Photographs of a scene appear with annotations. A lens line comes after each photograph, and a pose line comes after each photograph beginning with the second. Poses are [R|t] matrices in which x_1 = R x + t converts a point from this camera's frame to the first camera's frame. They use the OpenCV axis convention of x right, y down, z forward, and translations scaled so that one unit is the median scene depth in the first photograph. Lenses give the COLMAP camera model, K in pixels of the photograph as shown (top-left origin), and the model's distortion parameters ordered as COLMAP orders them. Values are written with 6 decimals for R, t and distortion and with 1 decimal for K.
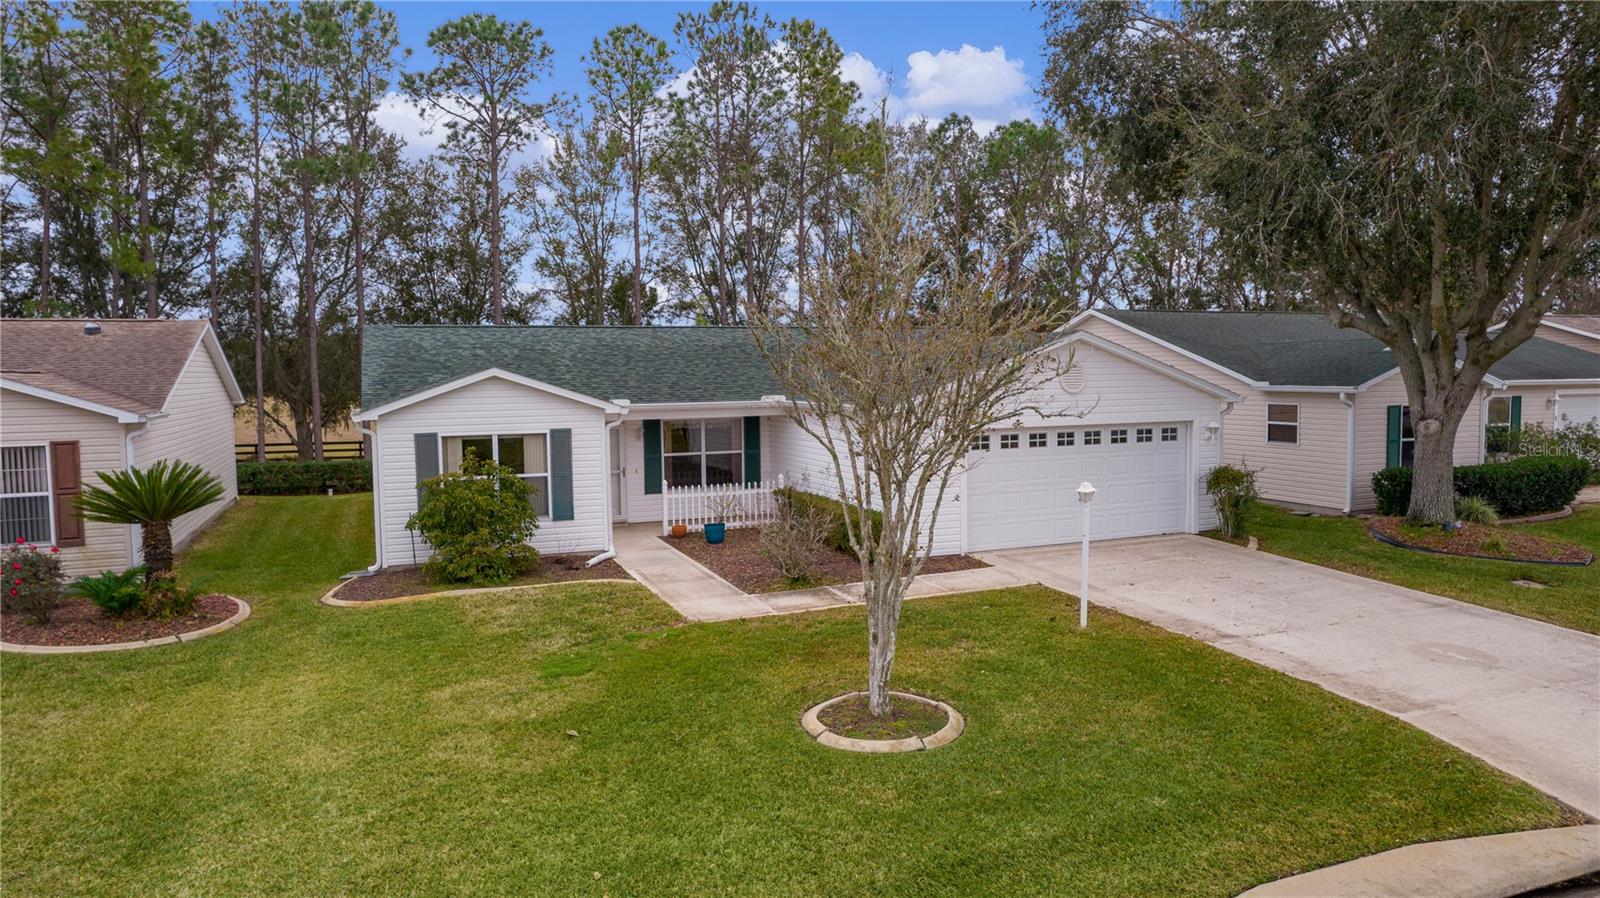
lens RADIAL K [[1037.0, 0, 799.6], [0, 1037.0, 439.0], [0, 0, 1]] dist [-0.081183, 0.075468]
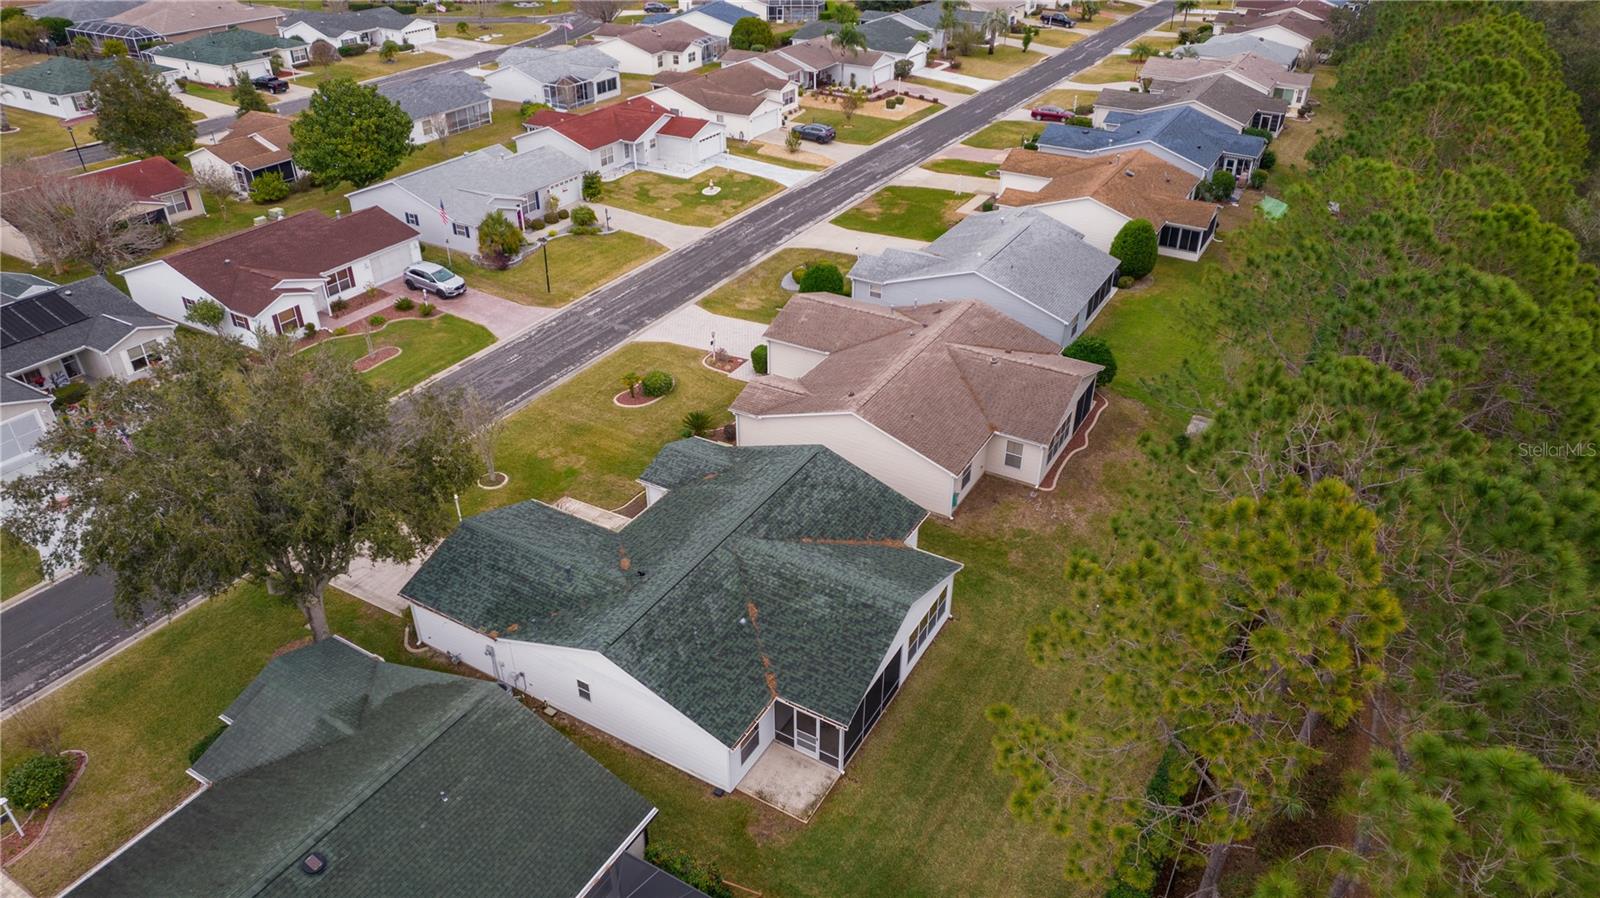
lens RADIAL K [[1037.0, 0, 799.6], [0, 1037.0, 439.0], [0, 0, 1]] dist [-0.081183, 0.075468]
pose [[-0.789032, 0.324423, -0.521707, 0.897626], [-0.036715, 0.822780, 0.567173, -1.735188], [0.613254, 0.466672, -0.637289, 3.095987]]
